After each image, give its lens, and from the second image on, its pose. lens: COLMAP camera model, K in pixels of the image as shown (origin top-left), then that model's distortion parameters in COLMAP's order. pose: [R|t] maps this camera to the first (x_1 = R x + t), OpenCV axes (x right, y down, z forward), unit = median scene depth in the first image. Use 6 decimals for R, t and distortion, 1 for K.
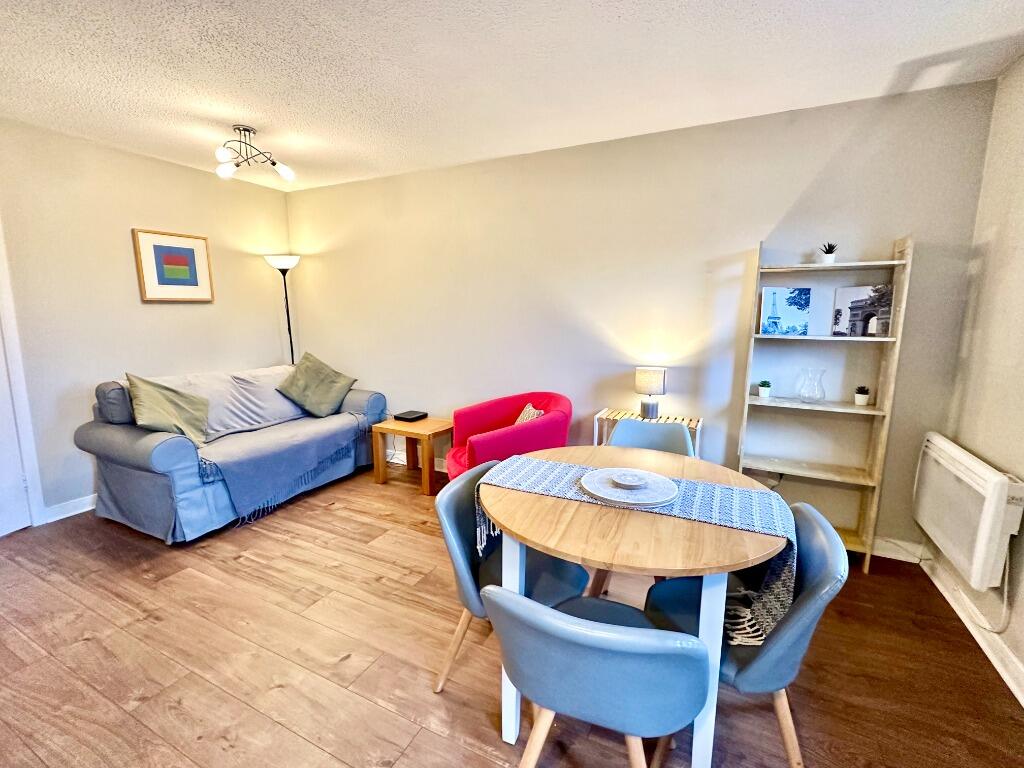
lens RADIAL K [[454.0, 0, 512.0], [0, 454.0, 385.3], [0, 0, 1]] dist [-0.002323, -0.000245]
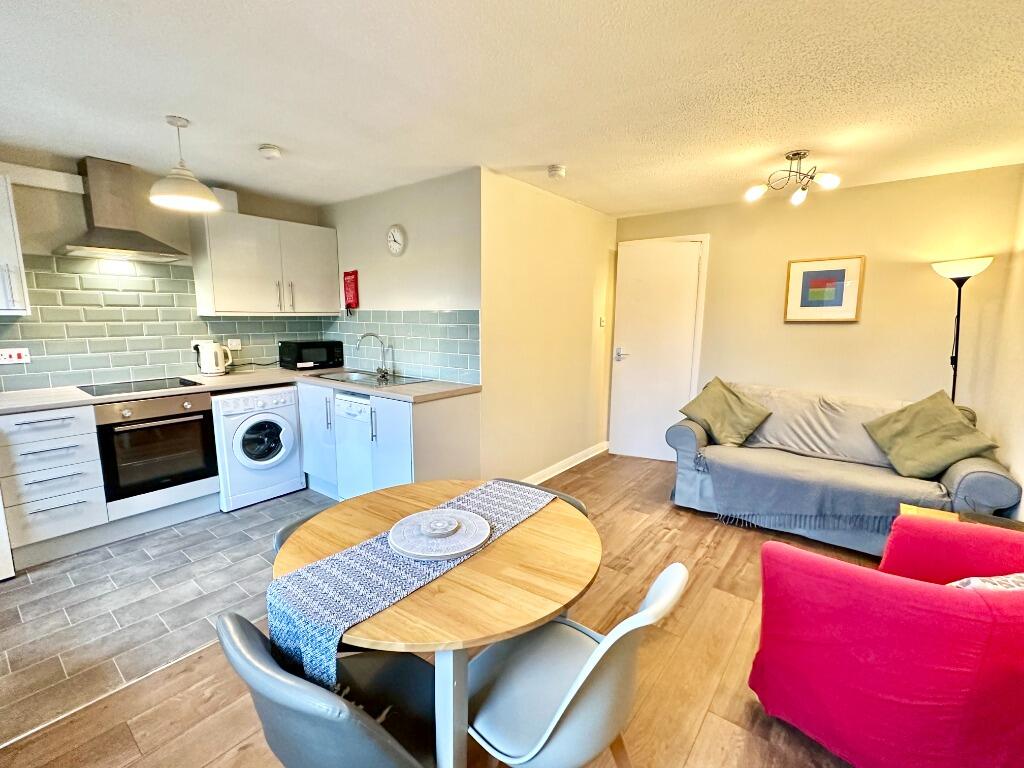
lens RADIAL K [[454.0, 0, 509.8], [0, 454.0, 383.7], [0, 0, 1]] dist [-0.002323, -0.000245]
pose [[-0.205298, 0.138428, -0.968860, 0.595978], [-0.165271, 0.970826, 0.173730, -0.142141], [0.964644, 0.195791, -0.176431, 0.677552]]
